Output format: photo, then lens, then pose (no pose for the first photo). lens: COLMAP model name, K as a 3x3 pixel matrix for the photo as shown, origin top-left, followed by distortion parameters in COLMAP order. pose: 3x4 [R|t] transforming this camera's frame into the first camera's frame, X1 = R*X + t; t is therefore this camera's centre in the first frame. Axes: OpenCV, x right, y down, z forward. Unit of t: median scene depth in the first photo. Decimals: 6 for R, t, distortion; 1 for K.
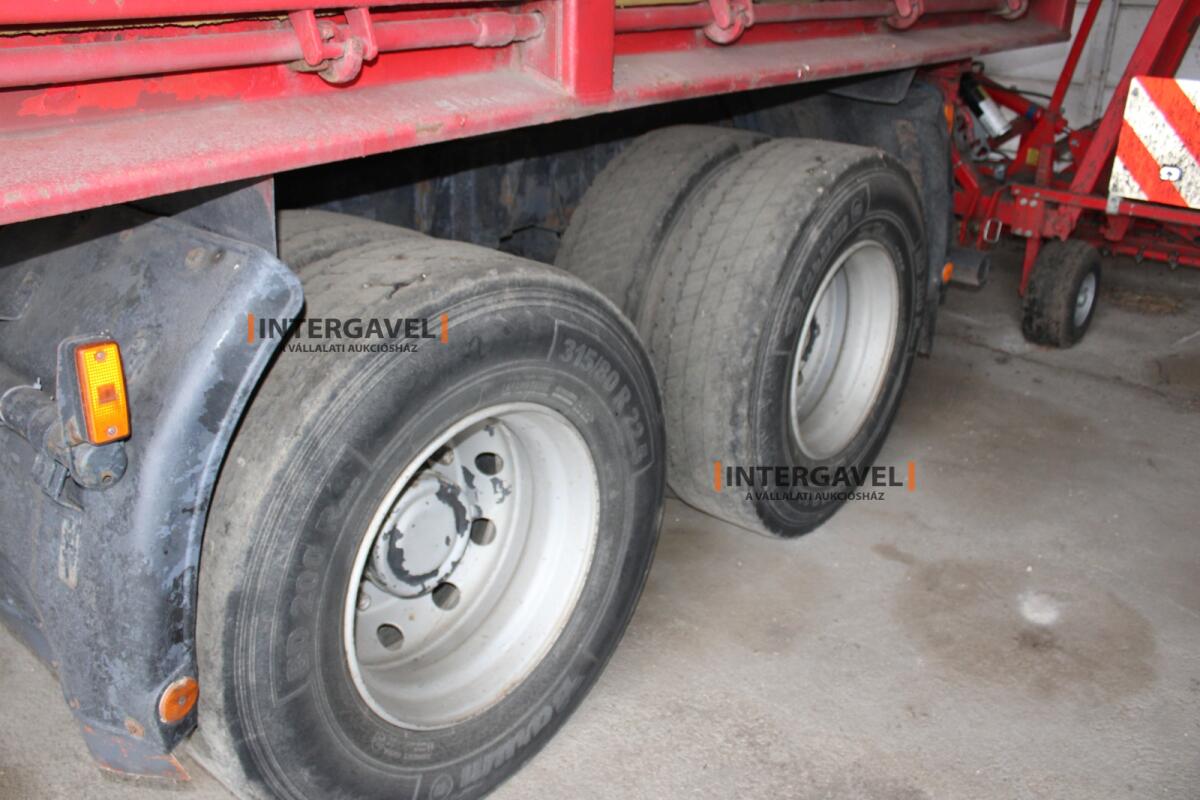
lens RADIAL K [[1007.8, 0, 595.3], [0, 1007.8, 397.3], [0, 0, 1]] dist [-0.150543, 0.123678]
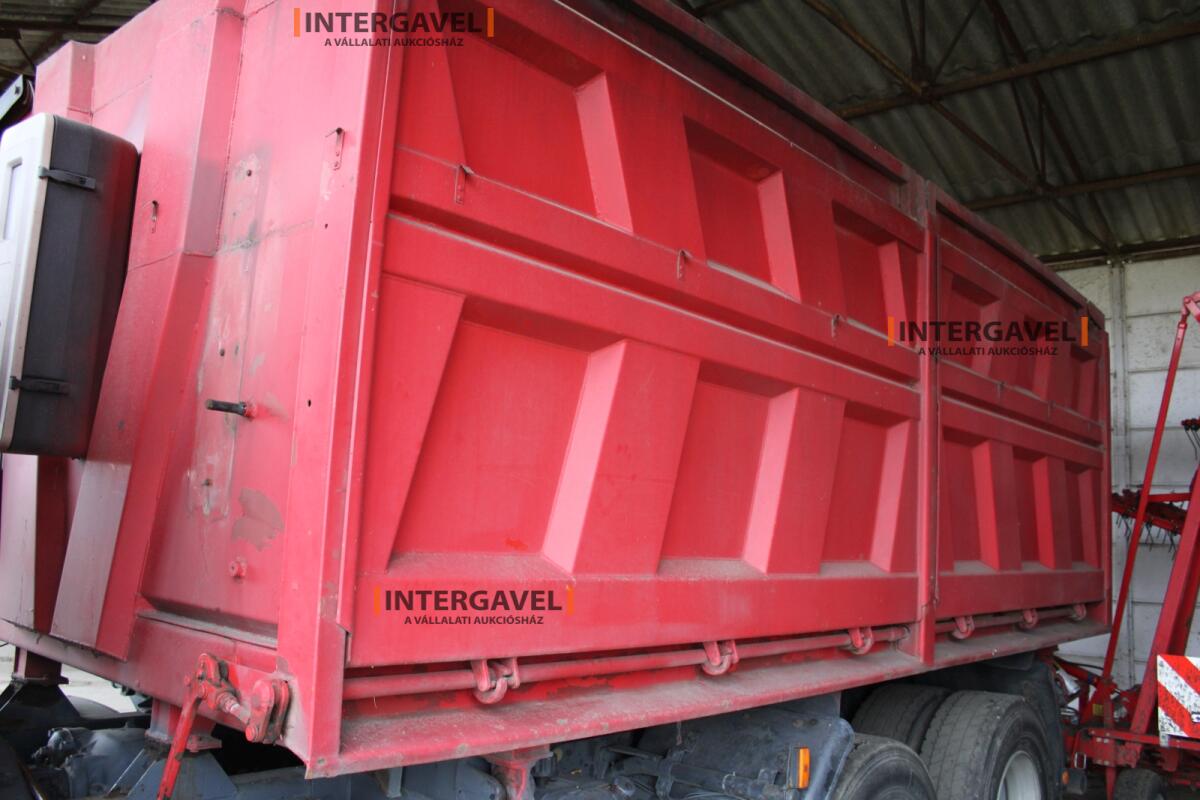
lens RADIAL K [[1007.8, 0, 572.8], [0, 1007.8, 399.9], [0, 0, 1]] dist [-0.150543, 0.123678]
pose [[0.998825, 0.023911, -0.042164, -0.399939], [-0.042626, 0.847427, -0.529198, 0.224026], [0.023078, 0.530374, 0.847450, -0.678241]]
